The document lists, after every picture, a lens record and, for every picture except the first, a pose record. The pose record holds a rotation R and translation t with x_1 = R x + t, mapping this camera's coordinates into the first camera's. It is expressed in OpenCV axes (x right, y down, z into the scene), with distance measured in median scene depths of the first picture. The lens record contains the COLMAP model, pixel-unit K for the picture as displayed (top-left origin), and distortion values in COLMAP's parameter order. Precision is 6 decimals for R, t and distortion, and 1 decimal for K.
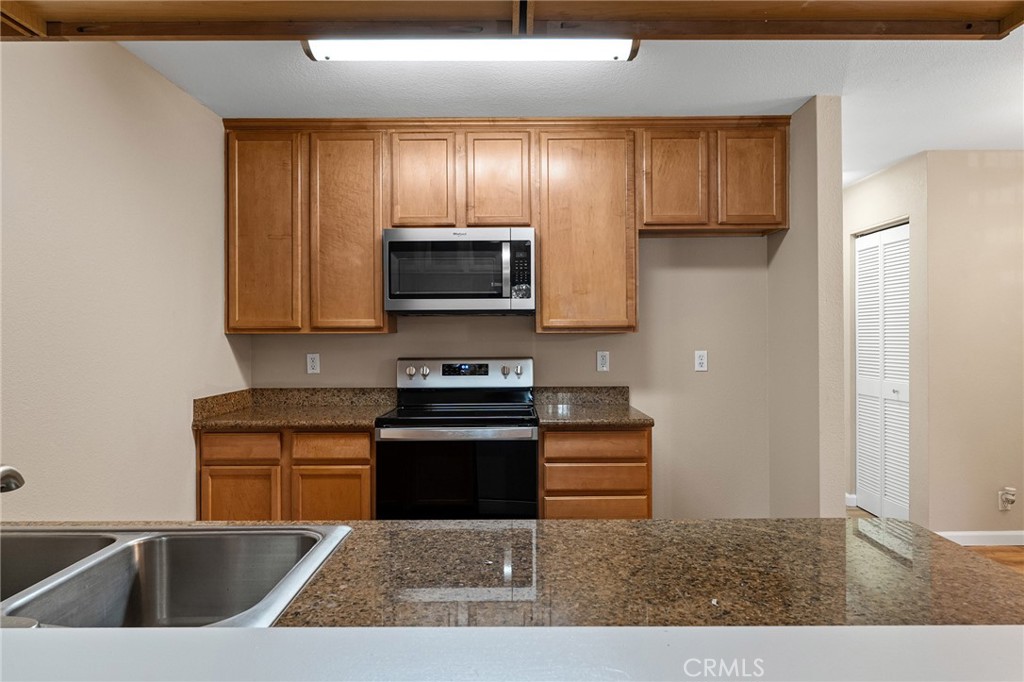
lens RADIAL K [[654.0, 0, 512.6], [0, 654.0, 332.7], [0, 0, 1]] dist [-0.000321, -0.001595]
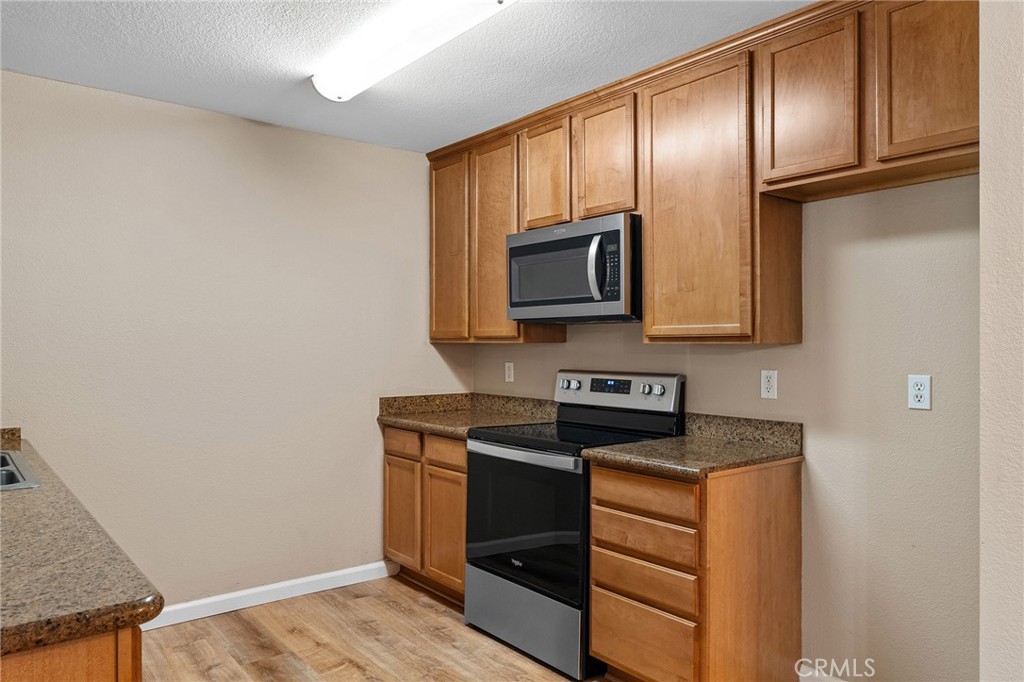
lens RADIAL K [[713.8, 0, 512.2], [0, 713.8, 347.4], [0, 0, 1]] dist [-0.003106, 0.001272]
pose [[0.625099, 0.009845, -0.780484, 0.616620], [-0.000471, 0.999925, 0.012235, -0.005712], [0.780546, -0.007280, 0.625056, 0.334587]]
